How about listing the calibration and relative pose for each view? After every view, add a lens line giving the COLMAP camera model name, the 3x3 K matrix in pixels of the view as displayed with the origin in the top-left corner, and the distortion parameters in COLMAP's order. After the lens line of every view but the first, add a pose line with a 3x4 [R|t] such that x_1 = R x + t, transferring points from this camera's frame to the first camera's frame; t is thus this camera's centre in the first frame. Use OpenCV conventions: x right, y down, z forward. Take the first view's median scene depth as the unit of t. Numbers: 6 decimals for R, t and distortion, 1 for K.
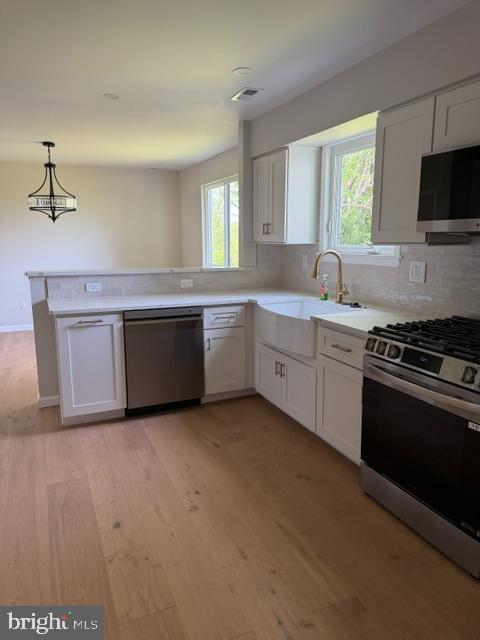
lens RADIAL K [[454.0, 0, 241.0], [0, 454.0, 321.5], [0, 0, 1]] dist [0.044403, -0.019159]
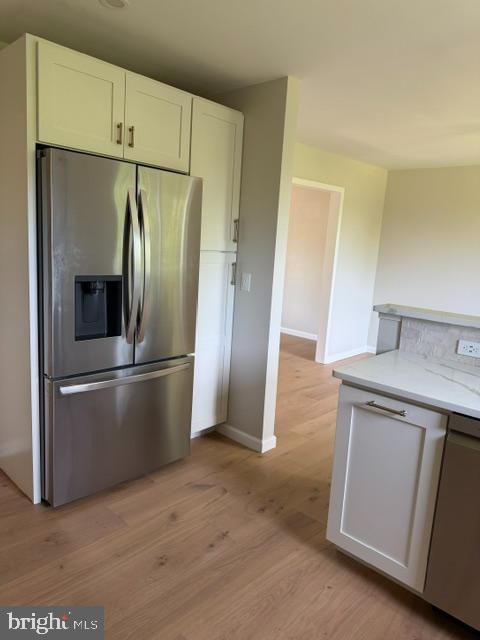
lens RADIAL K [[454.0, 0, 241.3], [0, 454.0, 320.0], [0, 0, 1]] dist [0.044403, -0.019159]
pose [[0.374713, 0.177395, -0.910012, 0.091197], [-0.224306, 0.969712, 0.096671, -0.117592], [0.899598, 0.167897, 0.403155, 0.593690]]
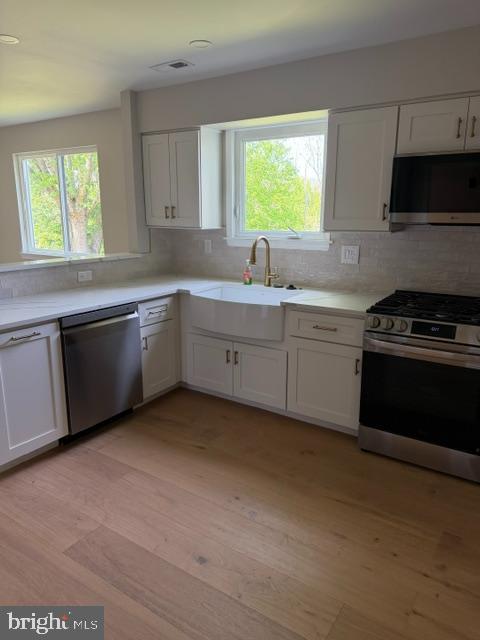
lens RADIAL K [[454.0, 0, 238.7], [0, 454.0, 320.1], [0, 0, 1]] dist [0.044403, -0.019159]
pose [[0.842742, -0.119804, 0.524816, -0.425245], [0.093151, 0.992668, 0.077023, -0.052721], [-0.530196, -0.016023, 0.847724, 0.150196]]
